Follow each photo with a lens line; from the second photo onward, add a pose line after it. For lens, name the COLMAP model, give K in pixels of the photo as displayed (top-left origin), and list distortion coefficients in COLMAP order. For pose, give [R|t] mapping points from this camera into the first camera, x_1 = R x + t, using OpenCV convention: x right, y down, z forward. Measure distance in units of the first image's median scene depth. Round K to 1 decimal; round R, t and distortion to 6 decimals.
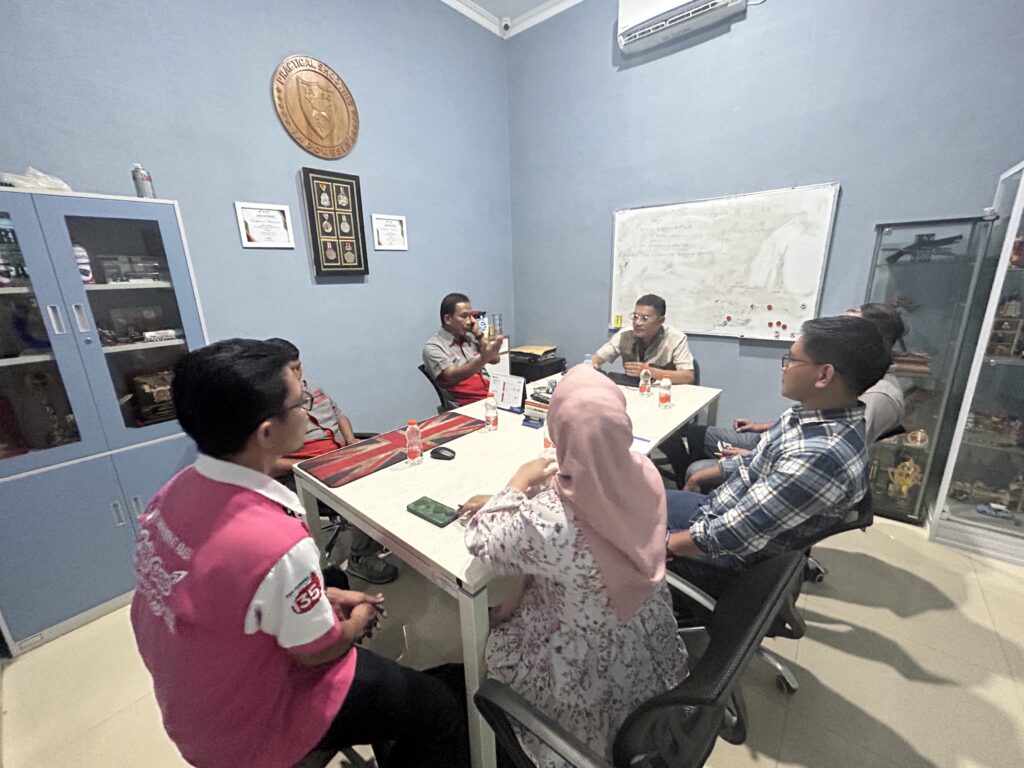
lens RADIAL K [[414.1, 0, 507.5], [0, 414.1, 385.3], [0, 0, 1]] dist [-0.002955, 0.001429]
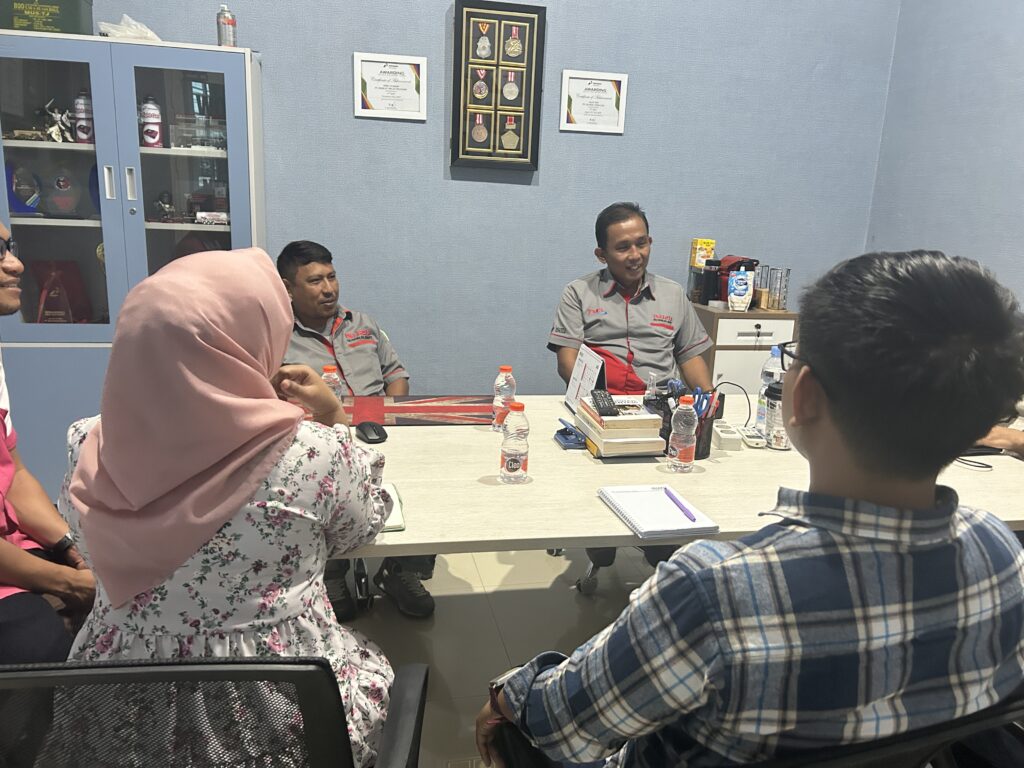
lens RADIAL K [[773.1, 0, 520.5], [0, 773.1, 377.1], [0, 0, 1]] dist [0.057785, -0.065554]
pose [[0.790800, 0.201319, -0.578019, 0.386082], [-0.227002, 0.973478, 0.028488, -0.001382], [0.568424, 0.108683, 0.815526, 0.104423]]
